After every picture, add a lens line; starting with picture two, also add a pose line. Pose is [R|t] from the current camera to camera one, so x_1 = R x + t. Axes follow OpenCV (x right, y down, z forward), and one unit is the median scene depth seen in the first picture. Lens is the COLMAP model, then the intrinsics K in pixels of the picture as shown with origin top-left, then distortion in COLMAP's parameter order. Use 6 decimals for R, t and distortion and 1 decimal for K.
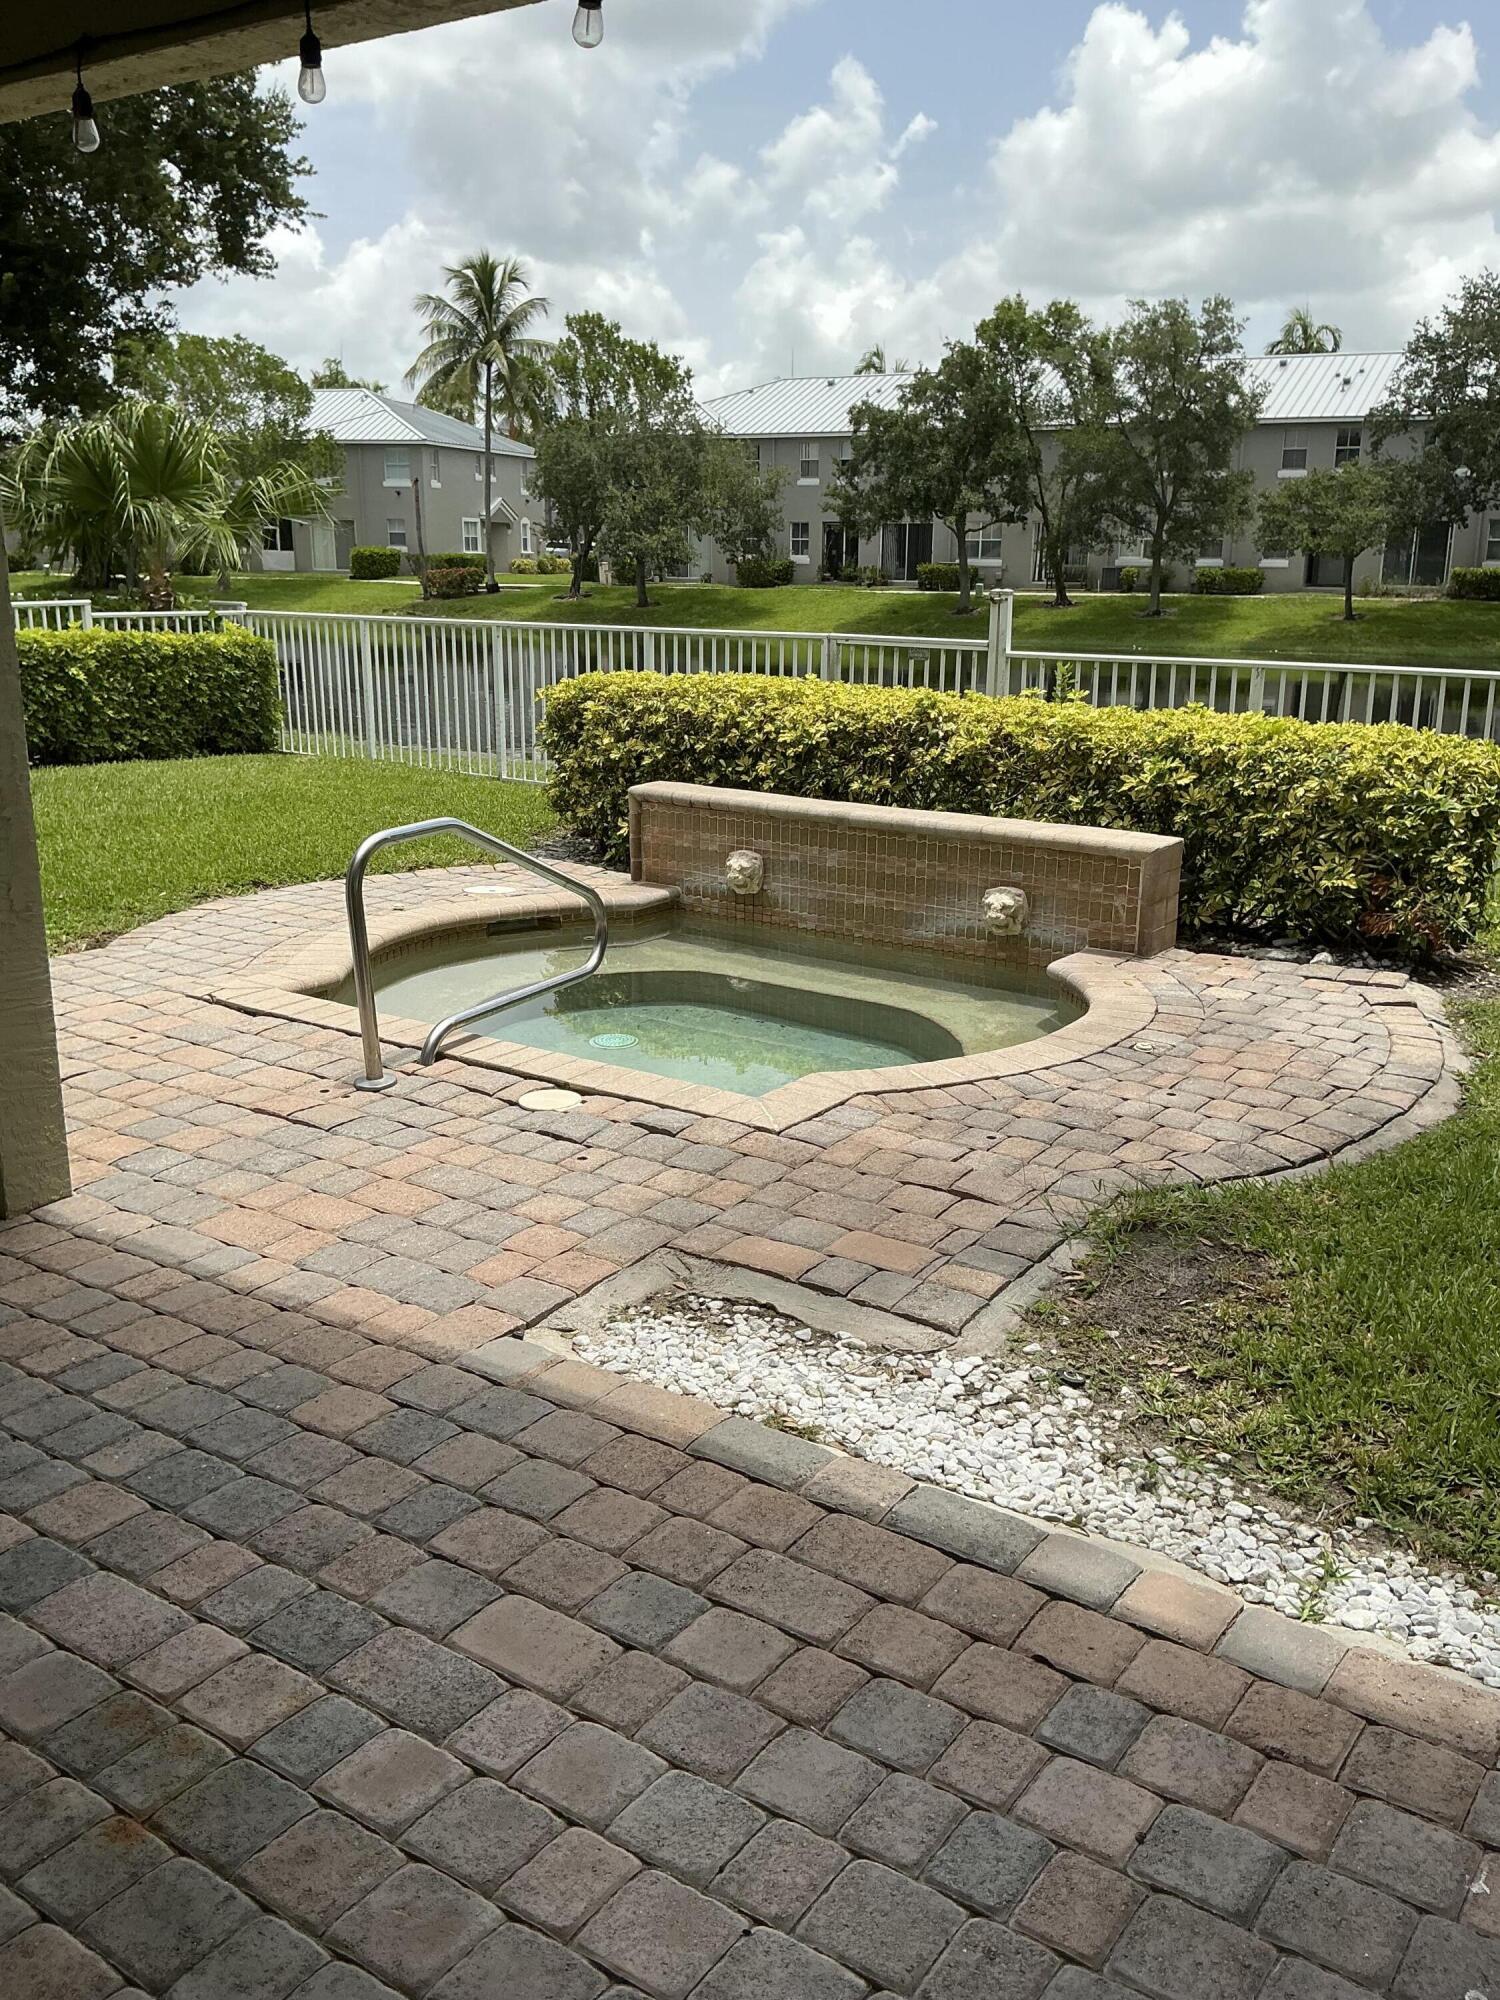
lens RADIAL K [[1659.5, 0, 752.7], [0, 1659.5, 999.9], [0, 0, 1]] dist [0.161262, -0.350762]
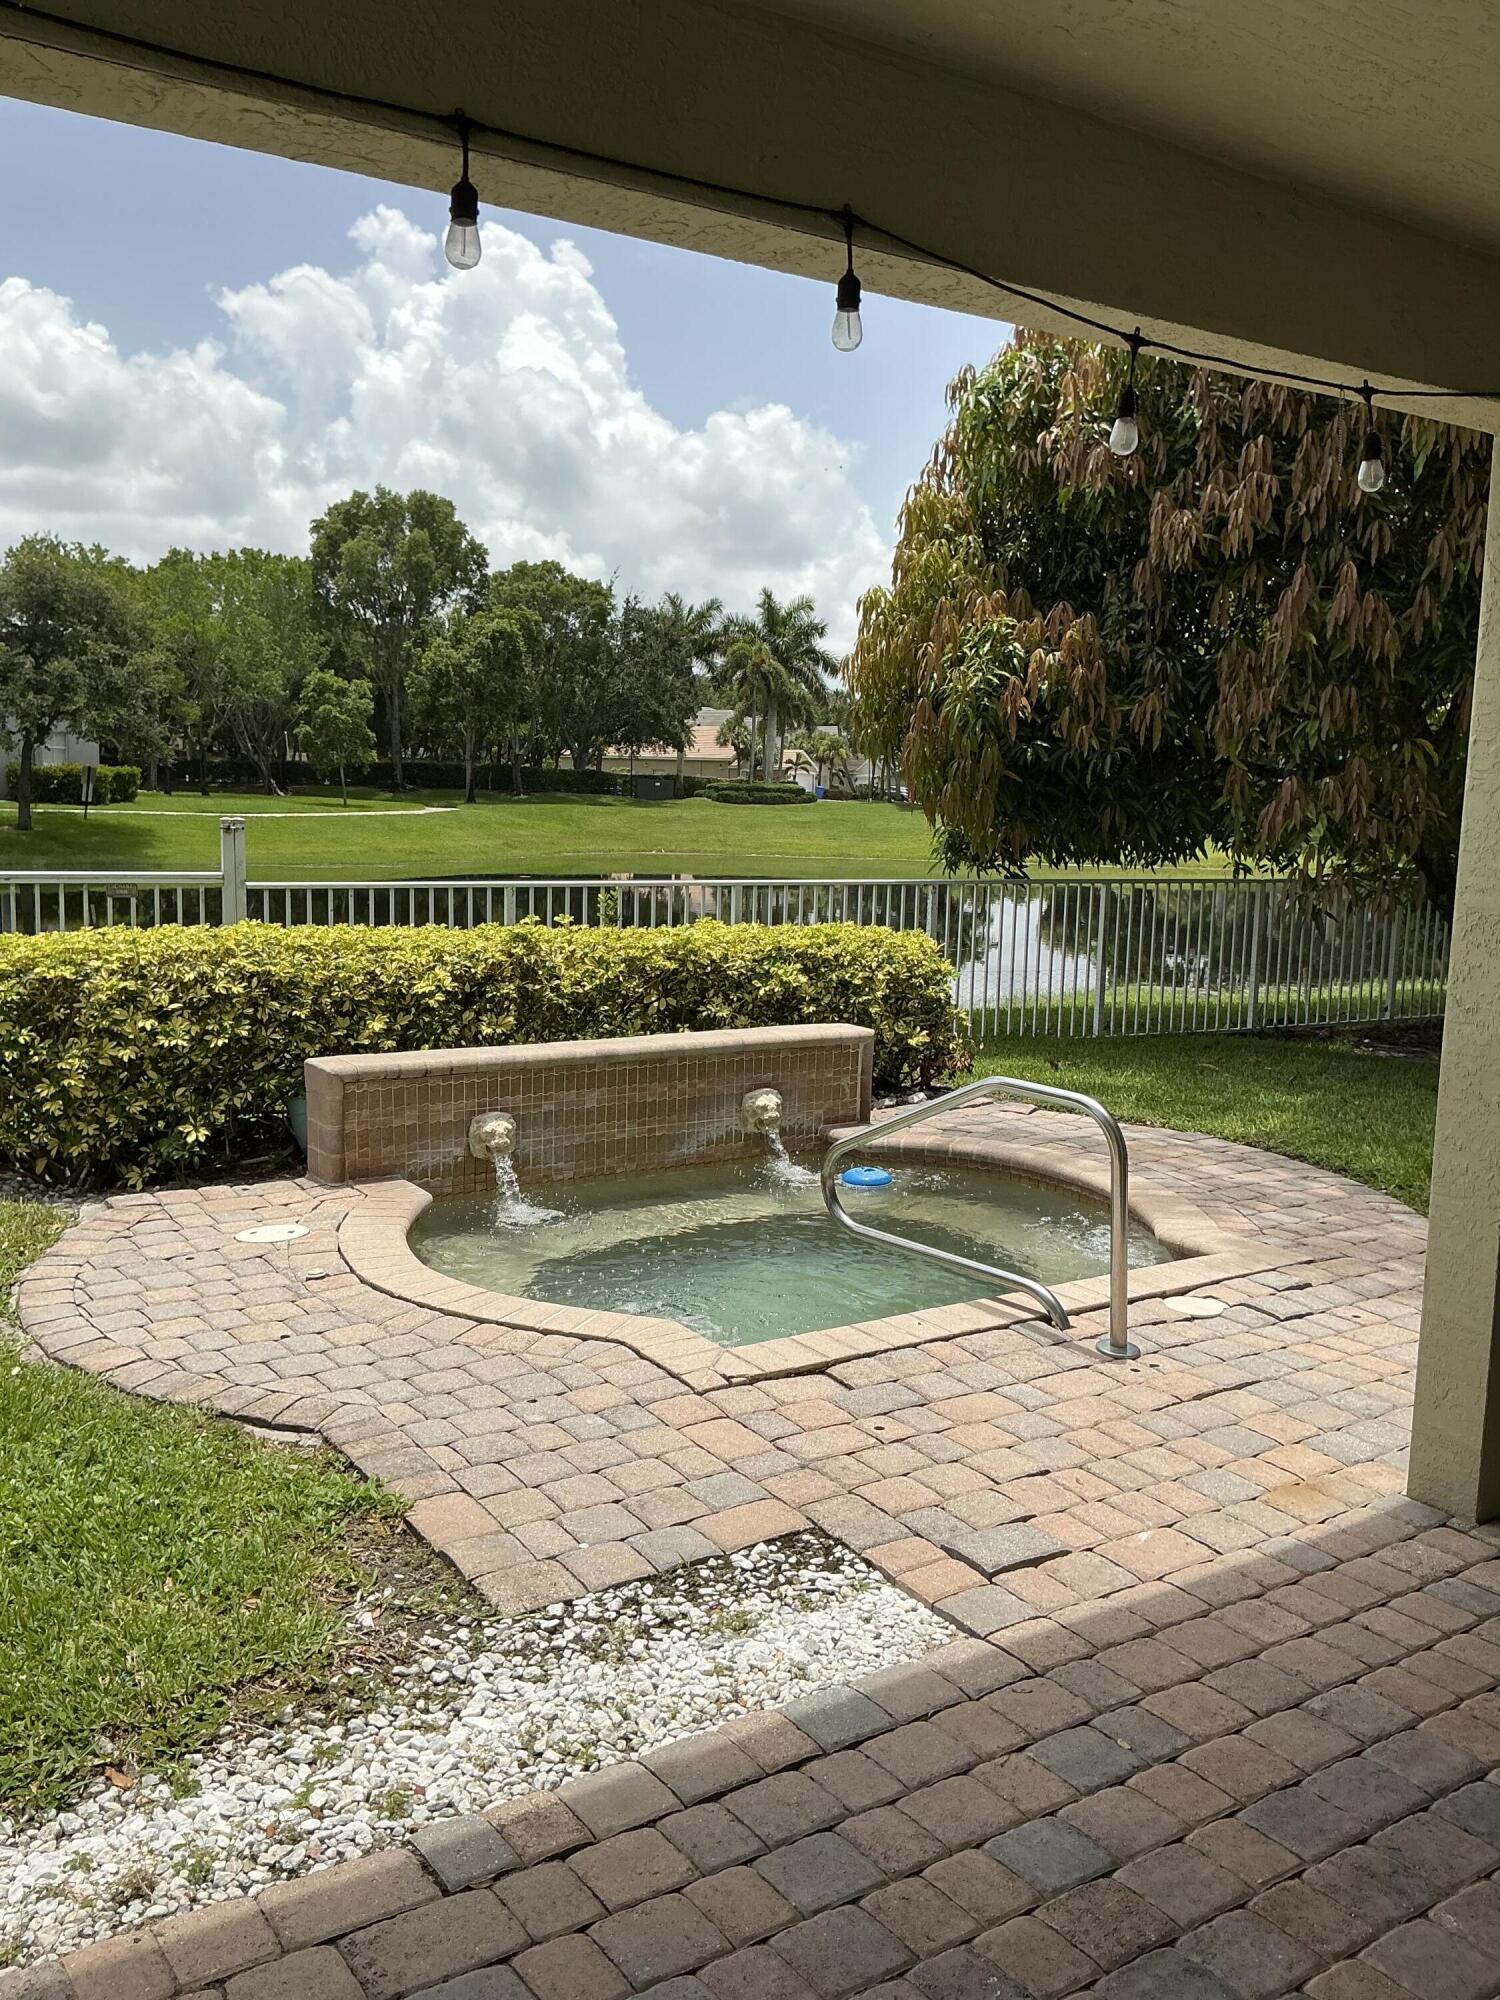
lens RADIAL K [[1659.5, 0, 752.7], [0, 1659.5, 999.9], [0, 0, 1]] dist [0.161262, -0.350762]
pose [[0.357913, -0.119466, 0.926081, -0.716481], [0.218696, 0.974921, 0.041244, -0.142696], [-0.907783, 0.187769, 0.375063, 0.481050]]
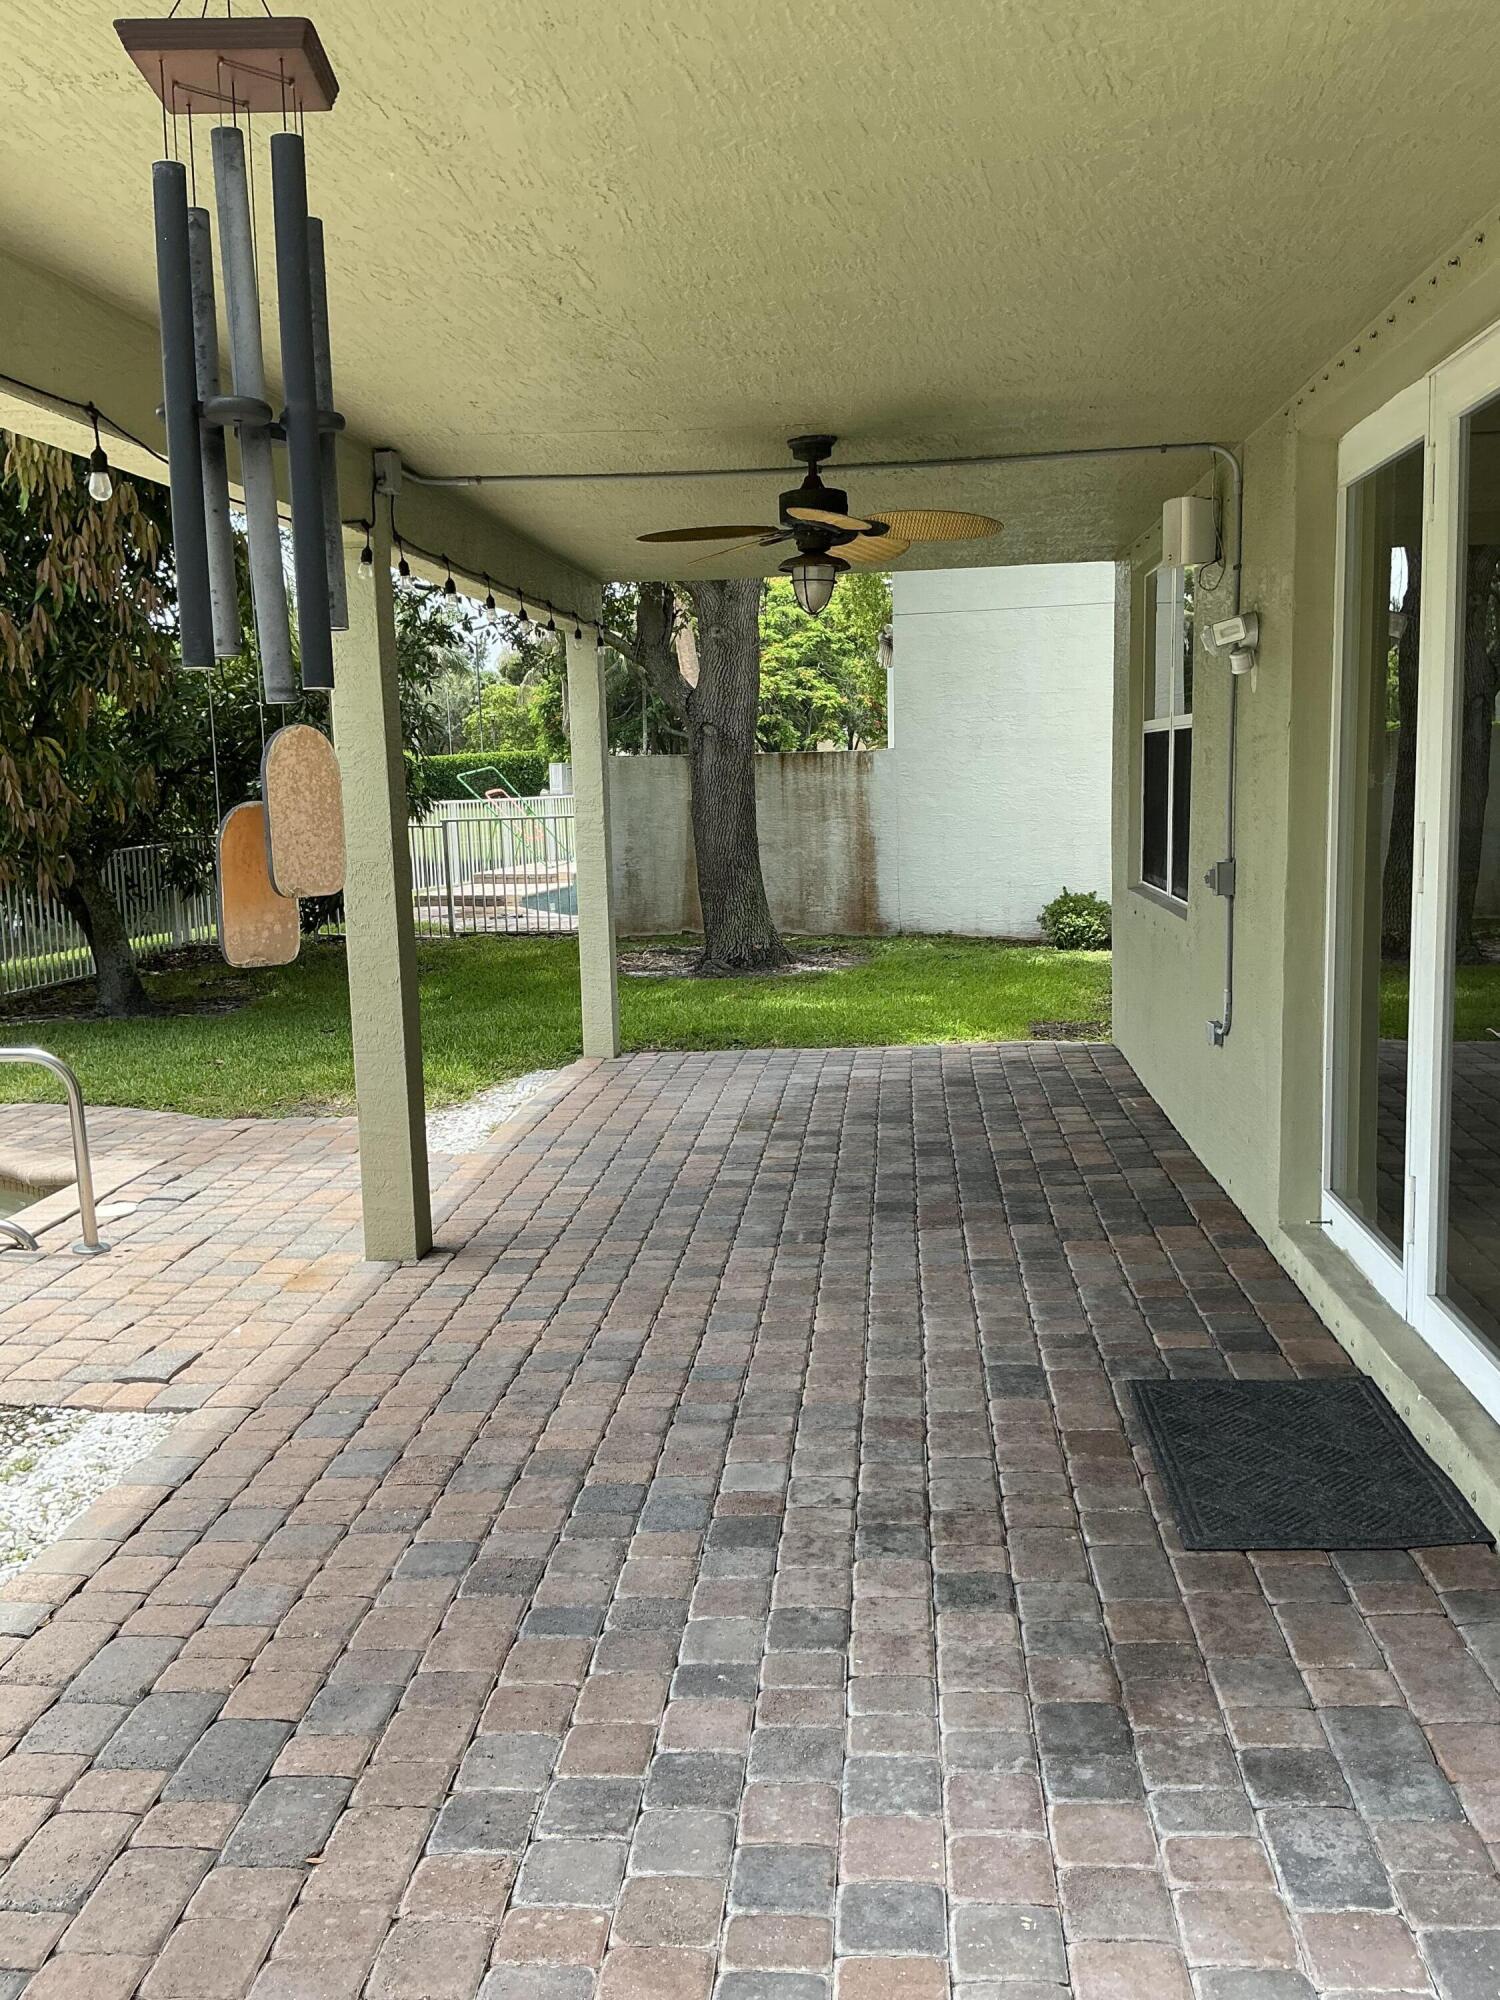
lens RADIAL K [[1659.5, 0, 752.7], [0, 1659.5, 999.9], [0, 0, 1]] dist [0.161262, -0.350762]
pose [[-0.495555, -0.114679, 0.860973, -0.892713], [0.249741, 0.930574, 0.267695, -0.193523], [-0.831898, 0.347678, -0.432511, 0.649485]]
